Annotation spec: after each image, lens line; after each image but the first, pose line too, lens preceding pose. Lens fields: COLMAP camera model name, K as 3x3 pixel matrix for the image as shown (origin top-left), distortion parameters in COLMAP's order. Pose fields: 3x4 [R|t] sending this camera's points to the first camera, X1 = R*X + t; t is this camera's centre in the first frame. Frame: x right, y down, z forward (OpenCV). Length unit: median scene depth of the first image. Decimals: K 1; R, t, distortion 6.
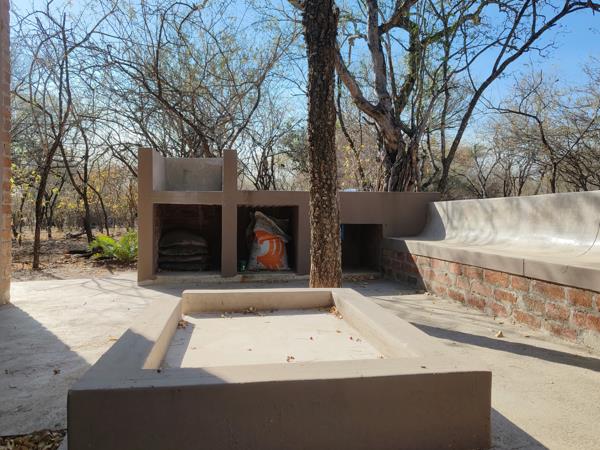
lens RADIAL K [[446.6, 0, 300.0], [0, 446.6, 225.0], [0, 0, 1]] dist [-0.004345, -0.001458]
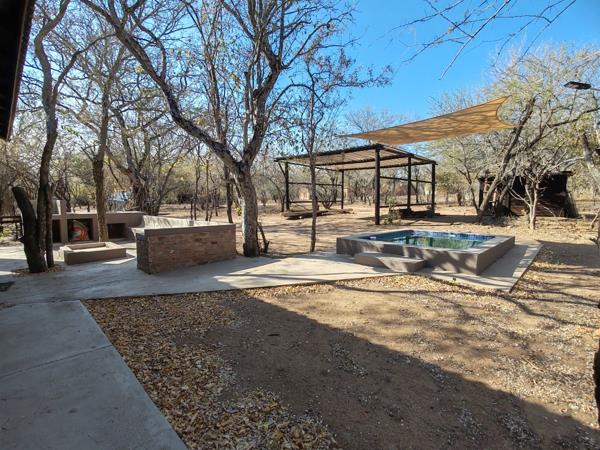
lens RADIAL K [[270.5, 0, 300.0], [0, 270.5, 225.0], [0, 0, 1]] dist [-0.001183, -0.000134]
pose [[0.780509, -0.056627, 0.622574, -0.051151], [0.009305, 0.996831, 0.079002, -0.136443], [-0.625075, -0.055869, 0.778563, -1.382164]]
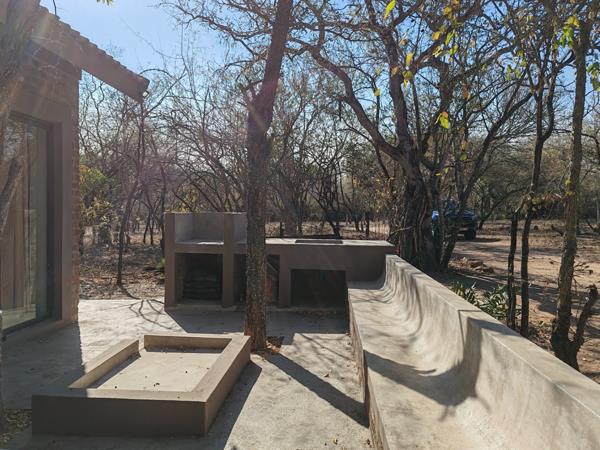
lens RADIAL K [[446.6, 0, 300.0], [0, 446.6, 225.0], [0, 0, 1]] dist [-0.004345, -0.001458]
pose [[0.974936, 0.010230, -0.222250, 0.354321], [-0.009129, 0.999940, 0.005982, -0.143404], [0.222298, -0.003803, 0.974971, -0.260474]]
